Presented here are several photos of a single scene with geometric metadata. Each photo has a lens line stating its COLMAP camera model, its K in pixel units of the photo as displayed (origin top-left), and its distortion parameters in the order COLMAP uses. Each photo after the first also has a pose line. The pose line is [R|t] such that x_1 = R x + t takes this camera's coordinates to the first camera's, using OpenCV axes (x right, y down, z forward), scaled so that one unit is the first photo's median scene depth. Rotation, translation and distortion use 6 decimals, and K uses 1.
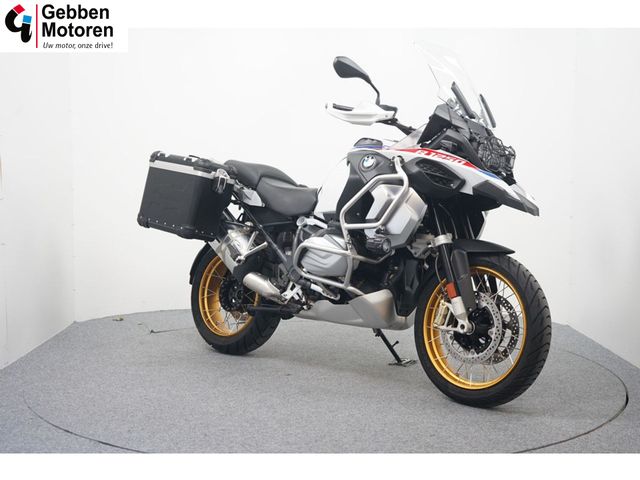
lens RADIAL K [[859.2, 0, 320.0], [0, 859.2, 240.0], [0, 0, 1]] dist [0.013266, 0.001620]
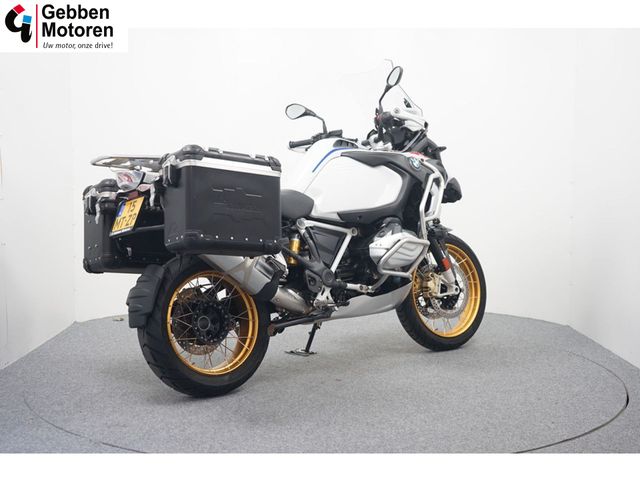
lens RADIAL K [[859.2, 0, 320.0], [0, 859.2, 240.0], [0, 0, 1]] dist [0.013266, 0.001620]
pose [[0.151561, -0.081706, 0.985065, -1.087322], [0.081696, 0.994203, 0.069894, -0.078254], [-0.985066, 0.069882, 0.157357, 0.939563]]
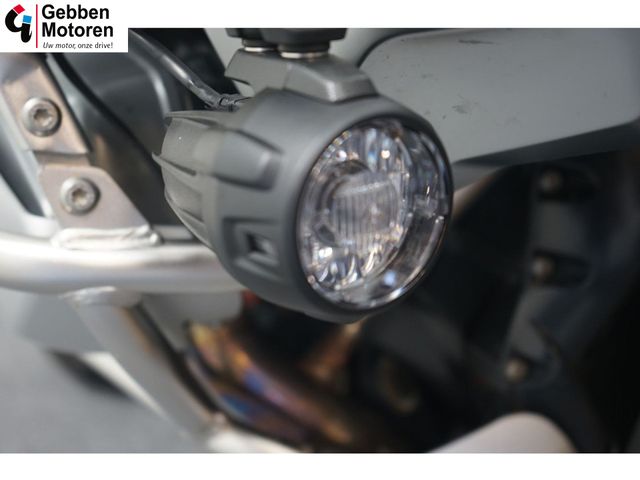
lens RADIAL K [[895.5, 0, 320.0], [0, 895.5, 240.0], [0, 0, 1]] dist [-0.020400, -0.012558]
pose [[0.958017, -0.069844, -0.278073, 0.089136], [0.159597, 0.935630, 0.314842, -0.014977], [0.238183, -0.346004, 0.907497, 0.890332]]
